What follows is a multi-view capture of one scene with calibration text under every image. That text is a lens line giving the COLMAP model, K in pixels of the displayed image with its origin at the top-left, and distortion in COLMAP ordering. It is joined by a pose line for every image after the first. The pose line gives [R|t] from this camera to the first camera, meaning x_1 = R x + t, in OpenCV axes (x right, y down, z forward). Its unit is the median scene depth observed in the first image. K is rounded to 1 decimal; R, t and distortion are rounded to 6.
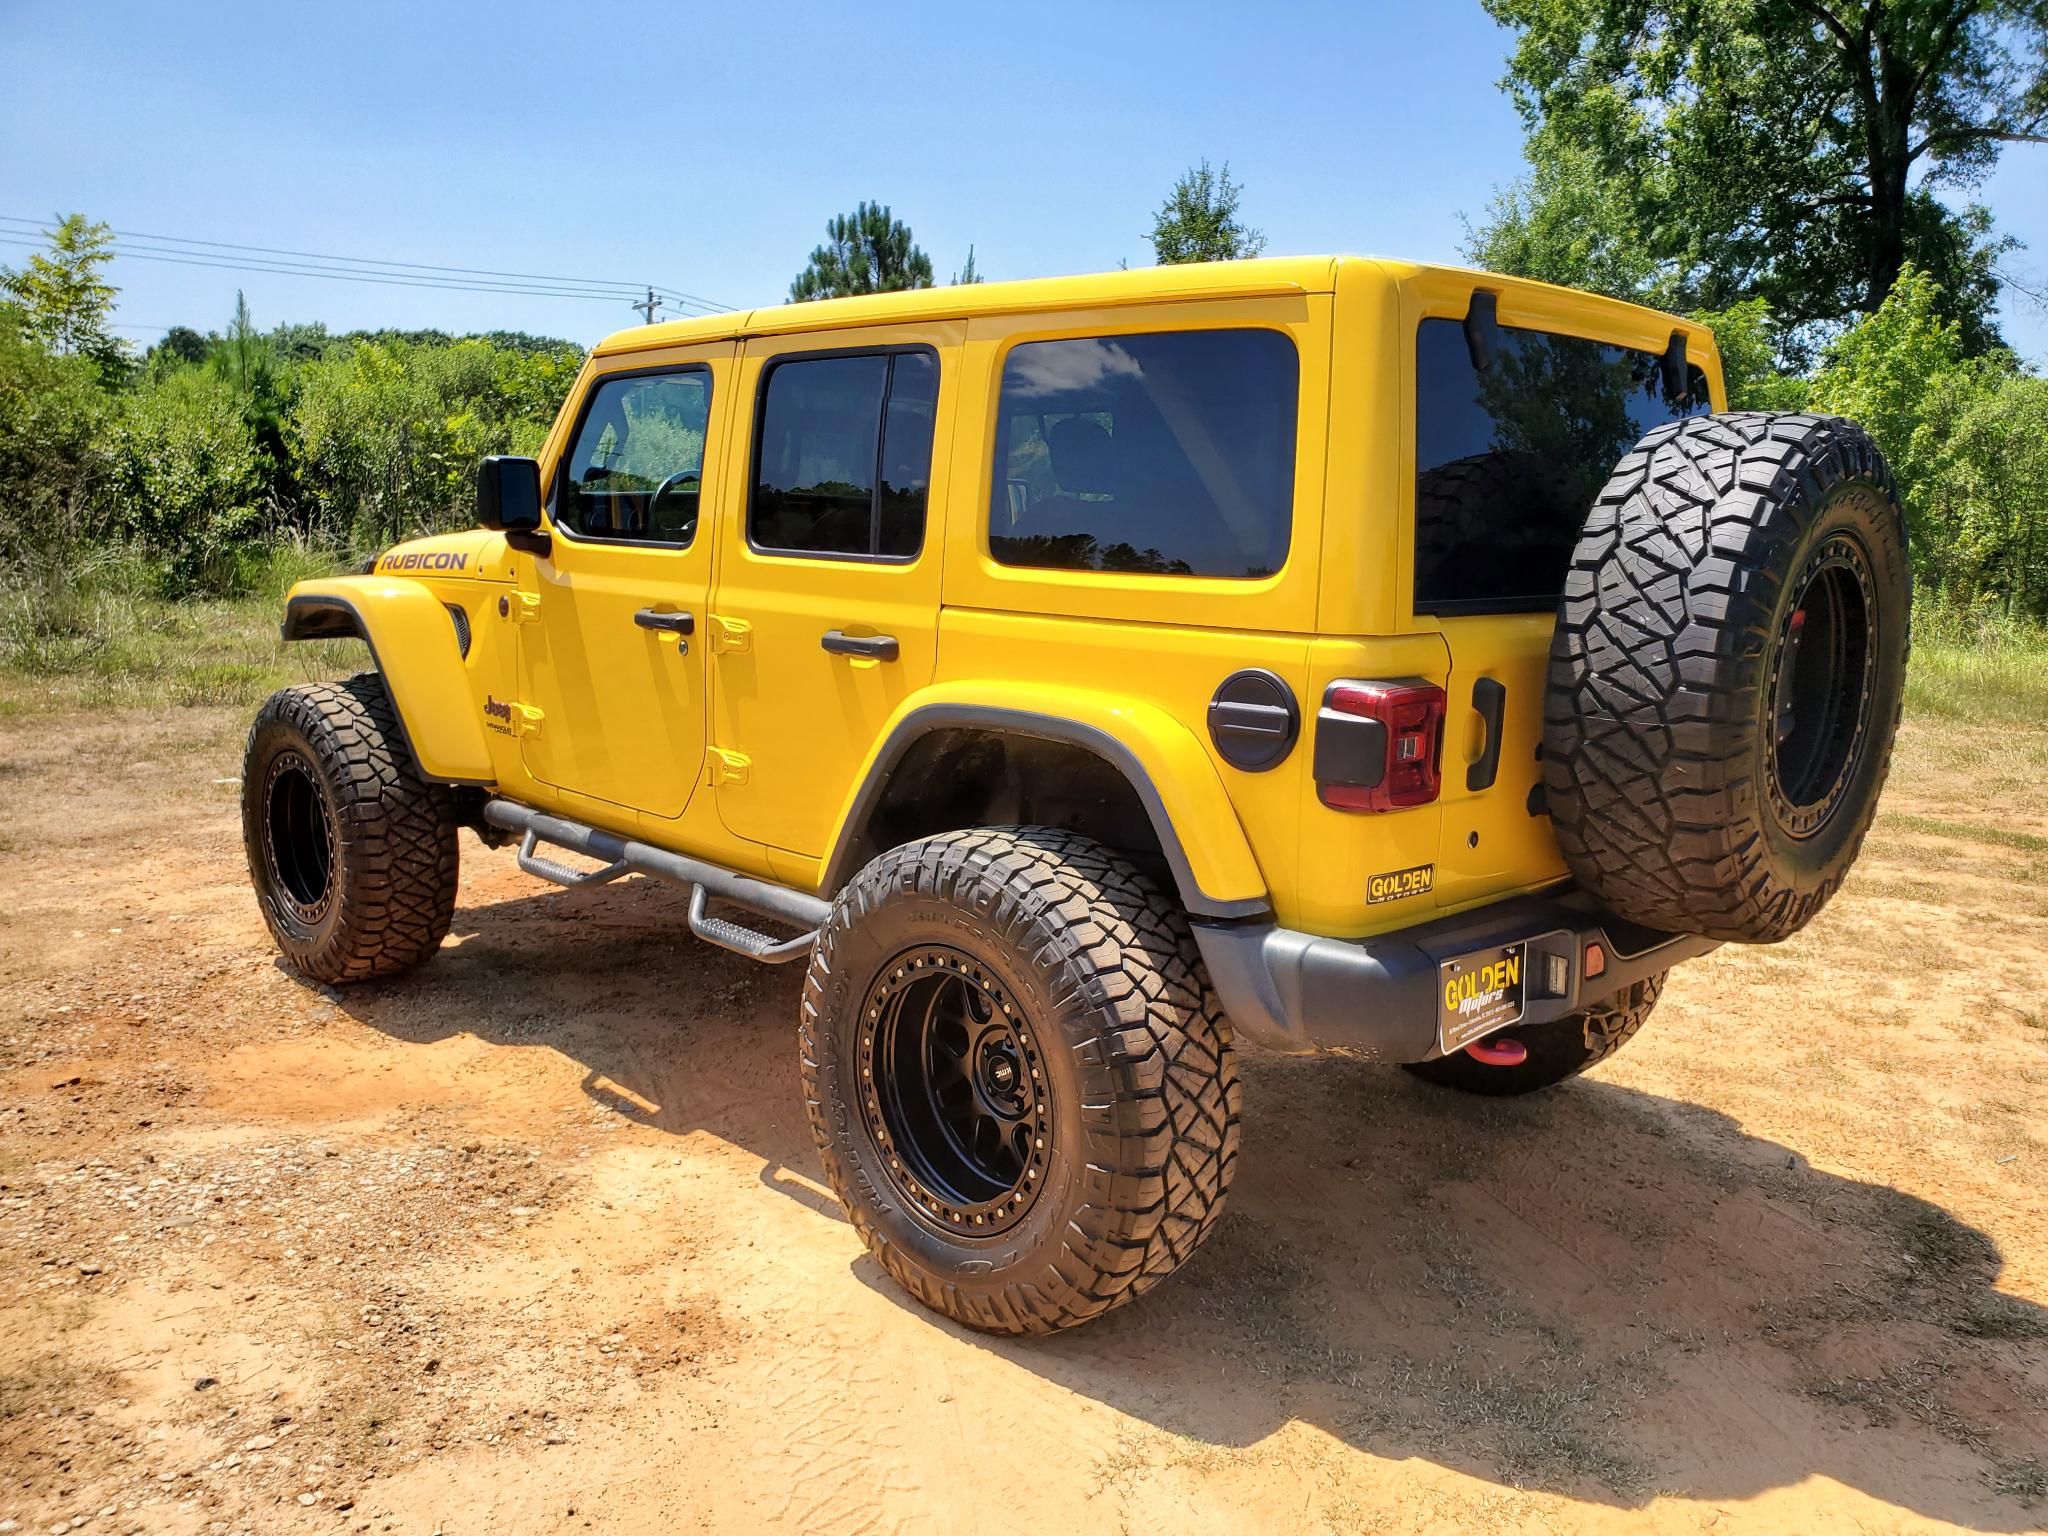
lens RADIAL K [[1585.4, 0, 1111.8], [0, 1585.4, 768.9], [0, 0, 1]] dist [0.123245, -0.133302]
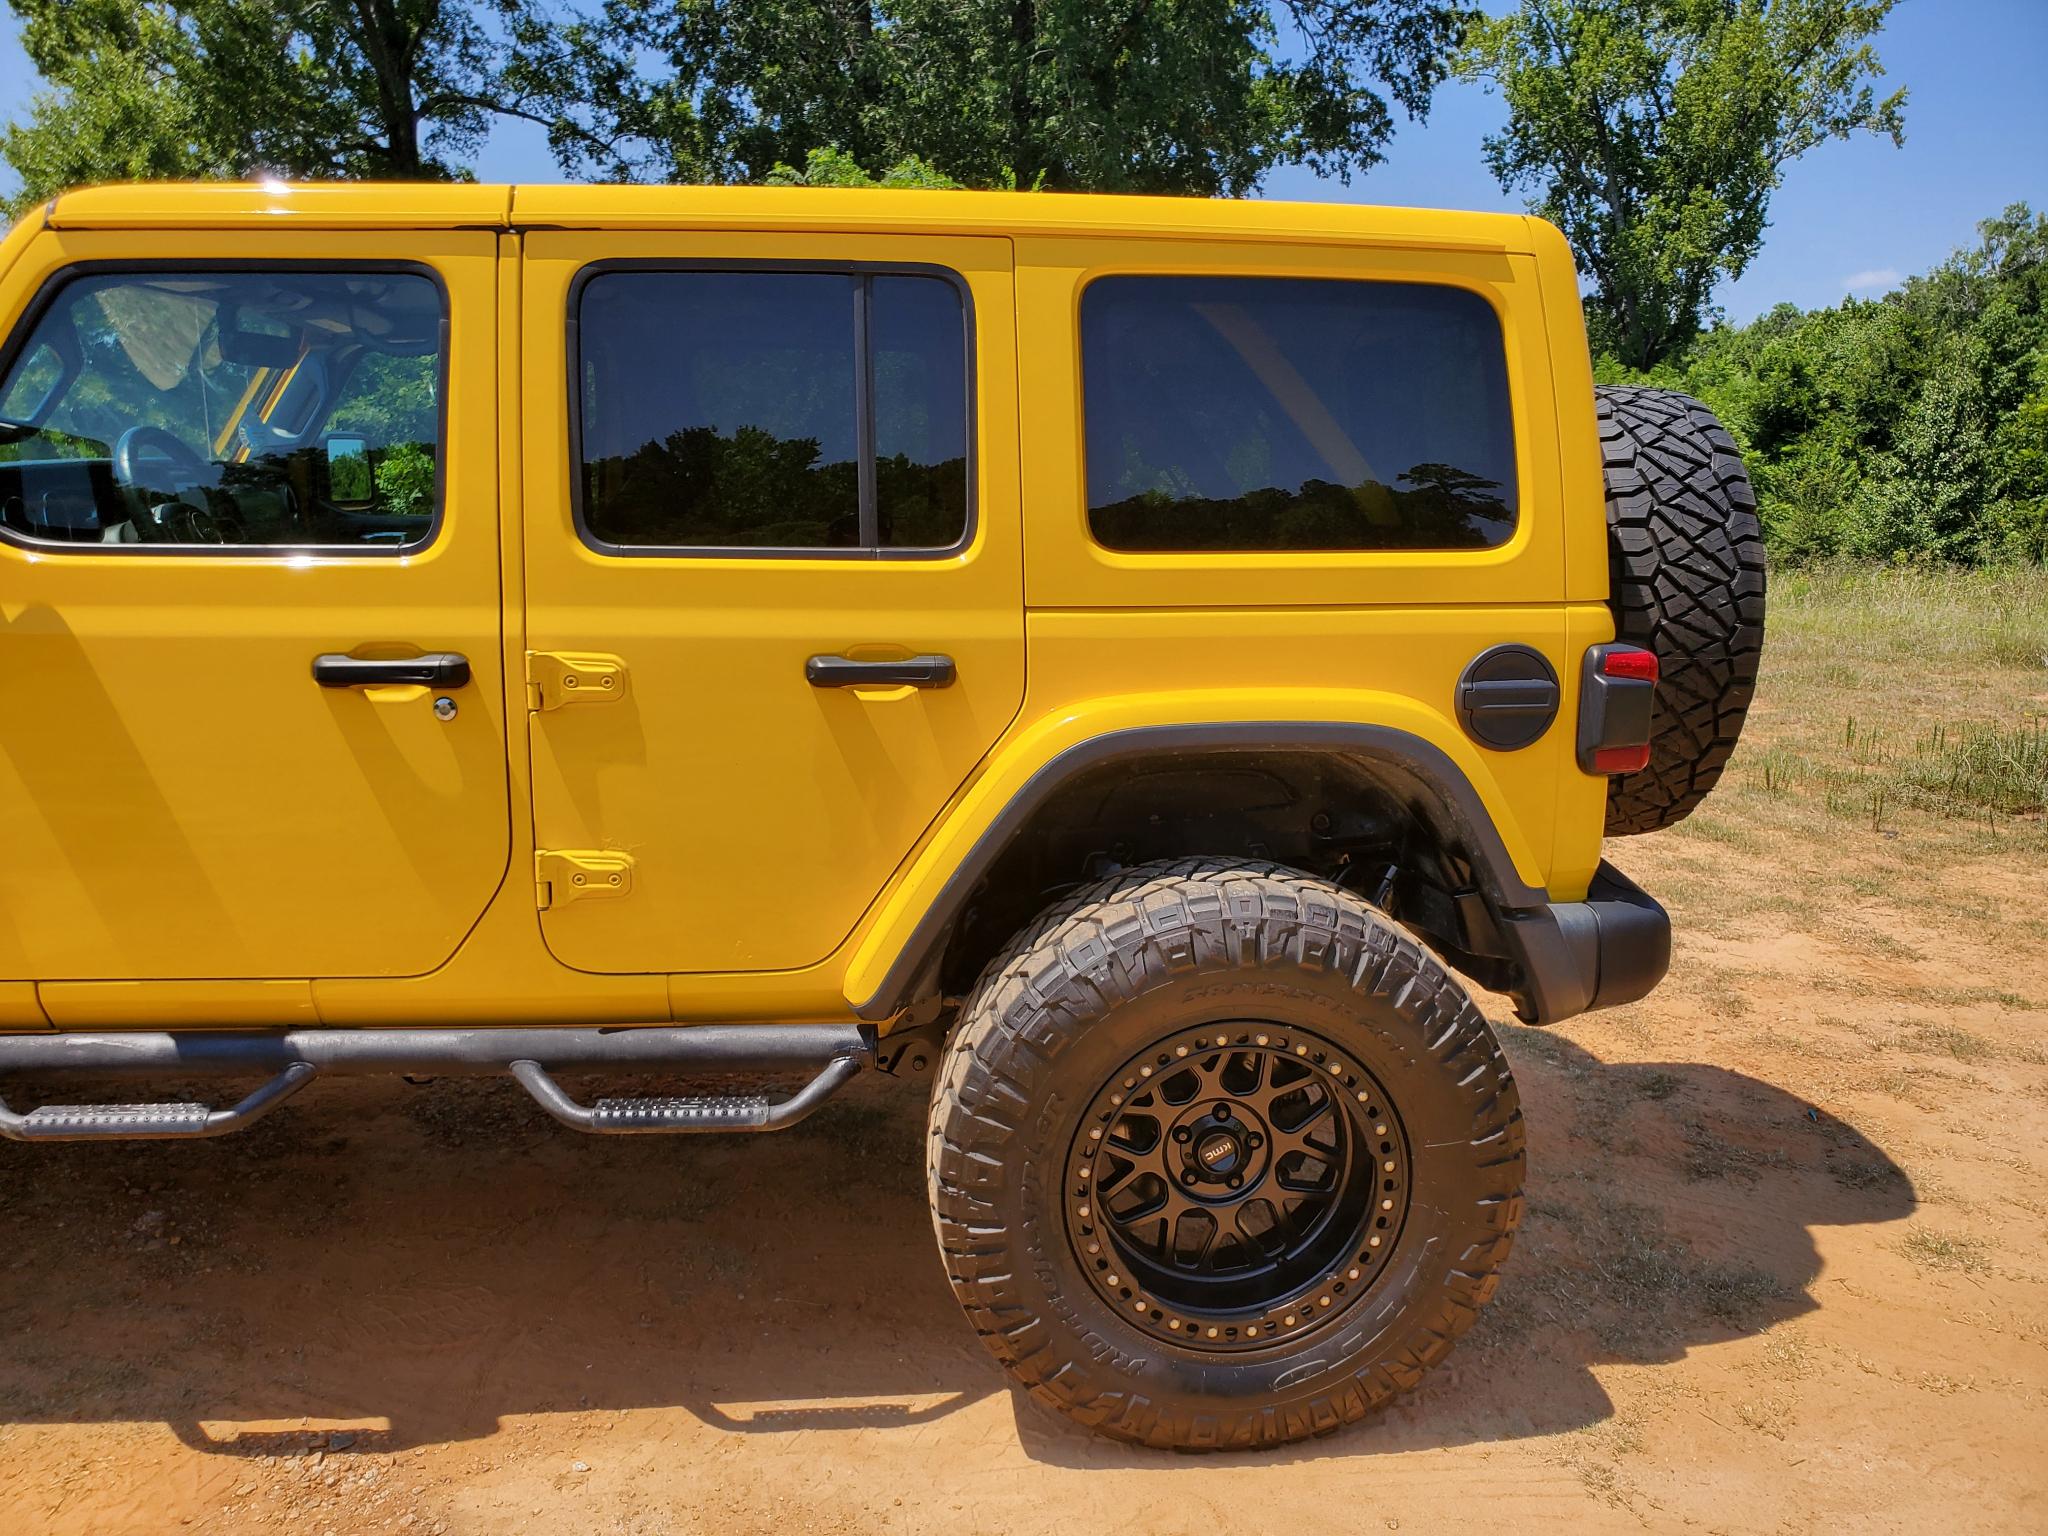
lens RADIAL K [[1583.4, 0, 997.2], [0, 1583.4, 764.0], [0, 0, 1]] dist [0.013304, 0.011506]
pose [[0.679265, -0.152909, 0.717786, -0.612245], [0.127806, 0.987755, 0.089473, -0.087297], [-0.722679, 0.030961, 0.690490, 0.423676]]
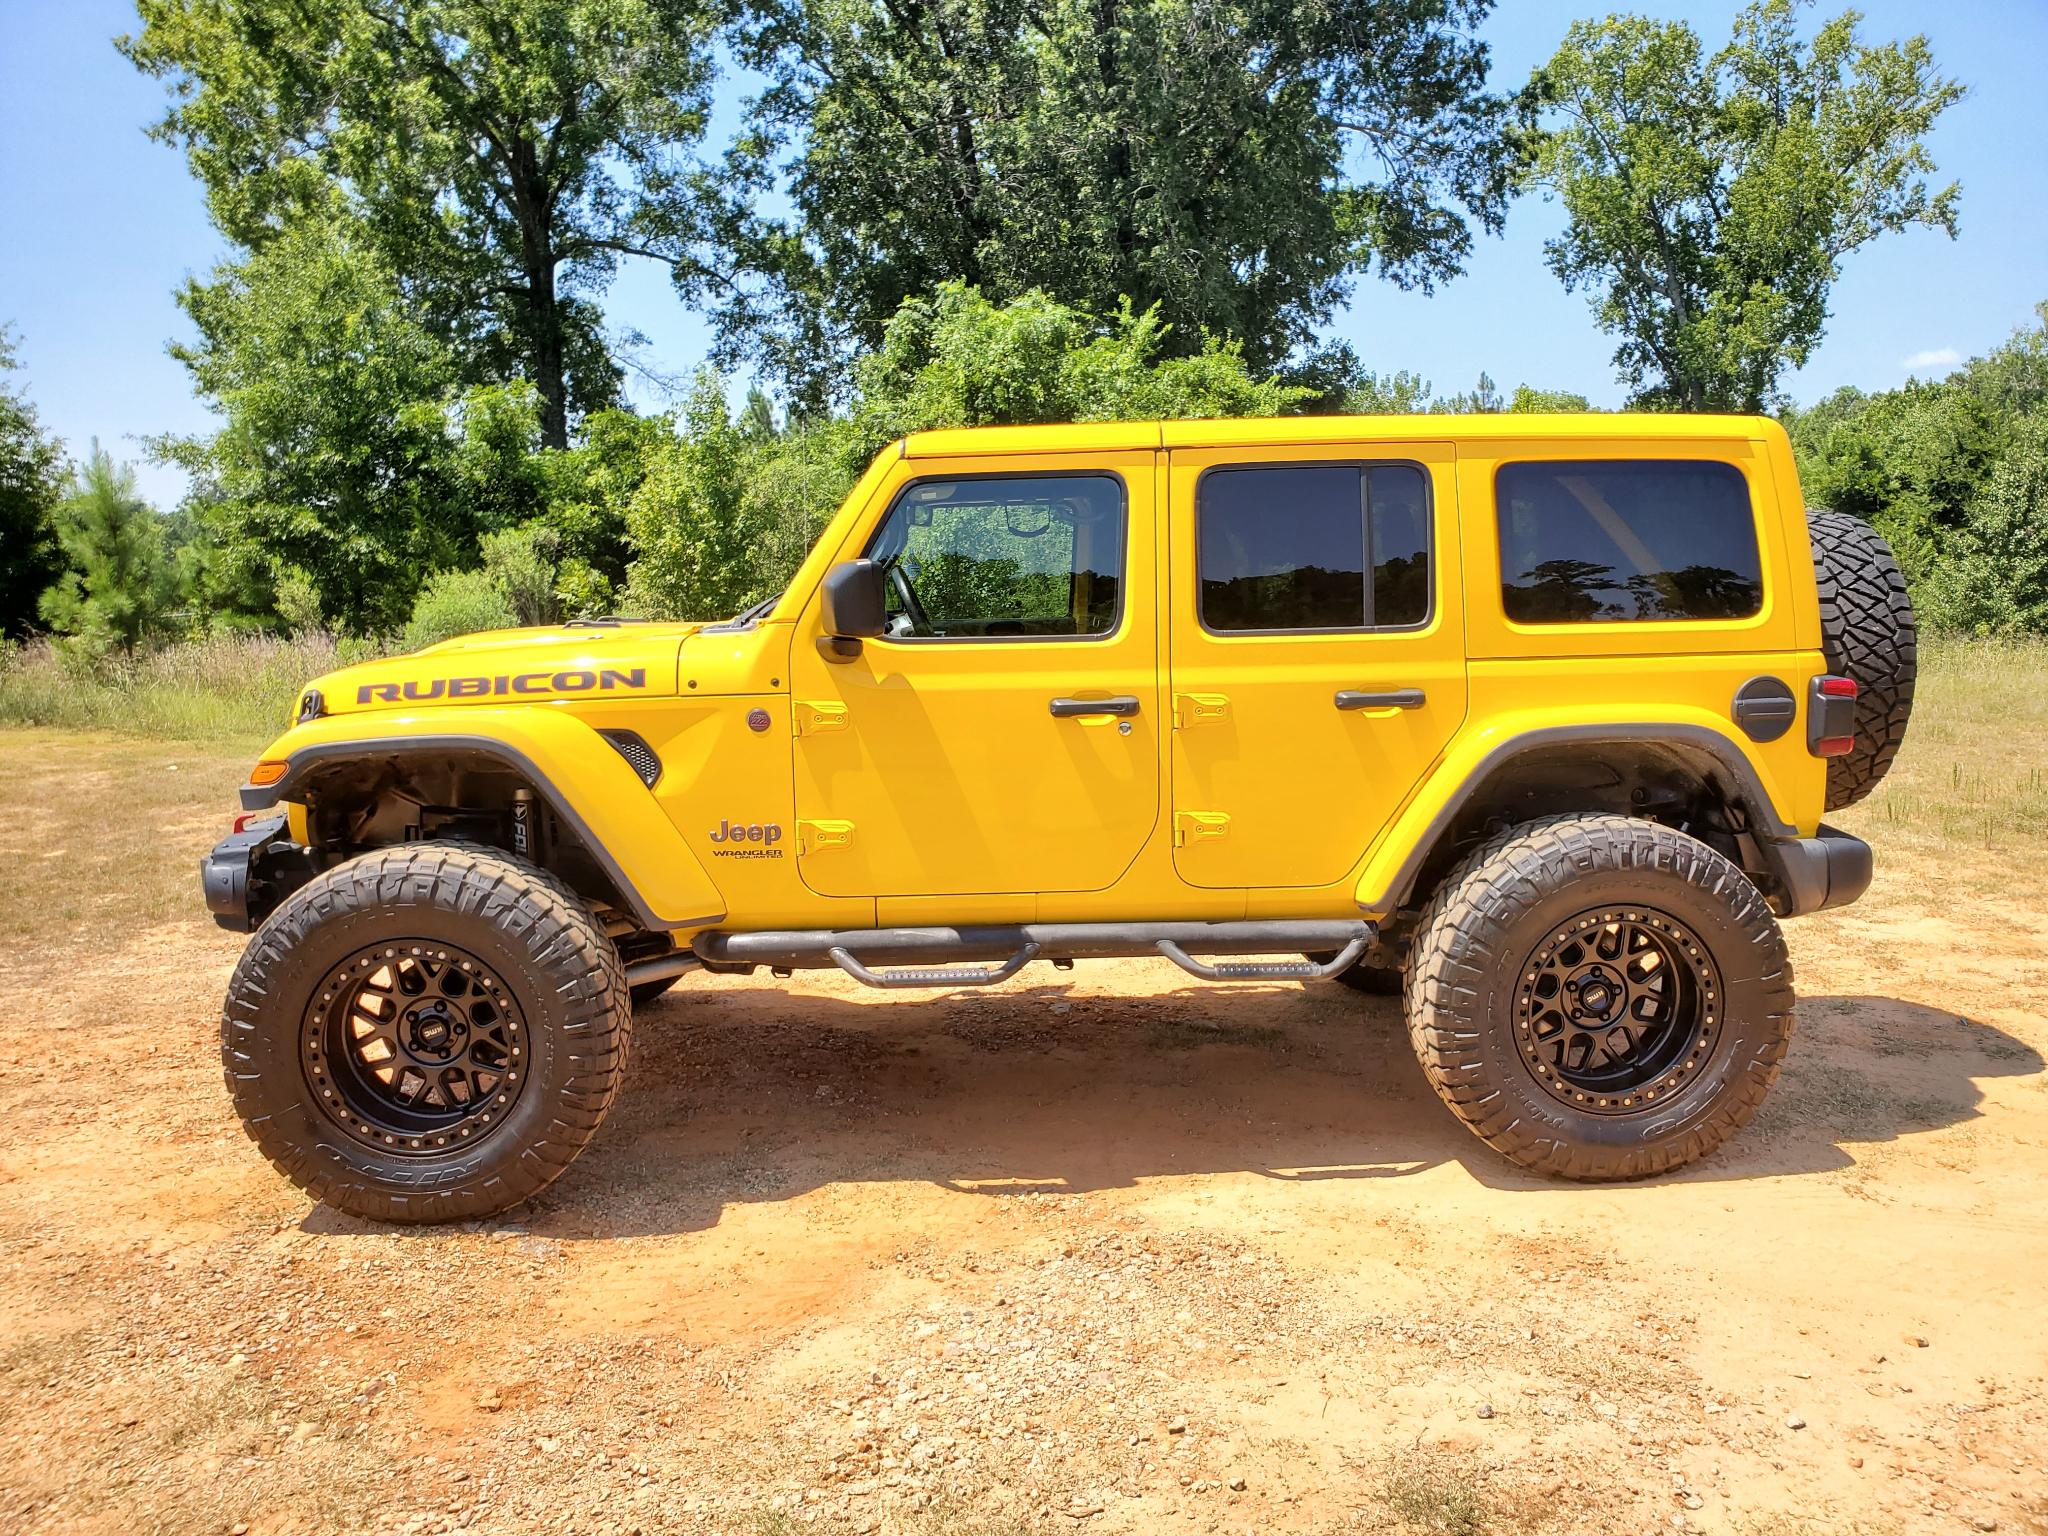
lens RADIAL K [[1586.2, 0, 1017.4], [0, 1586.2, 742.6], [0, 0, 1]] dist [-0.004809, 0.056074]
pose [[0.698738, -0.114923, 0.706086, -1.138554], [0.150544, 0.988531, 0.011916, -0.095292], [-0.699358, 0.097971, 0.708025, 0.312742]]
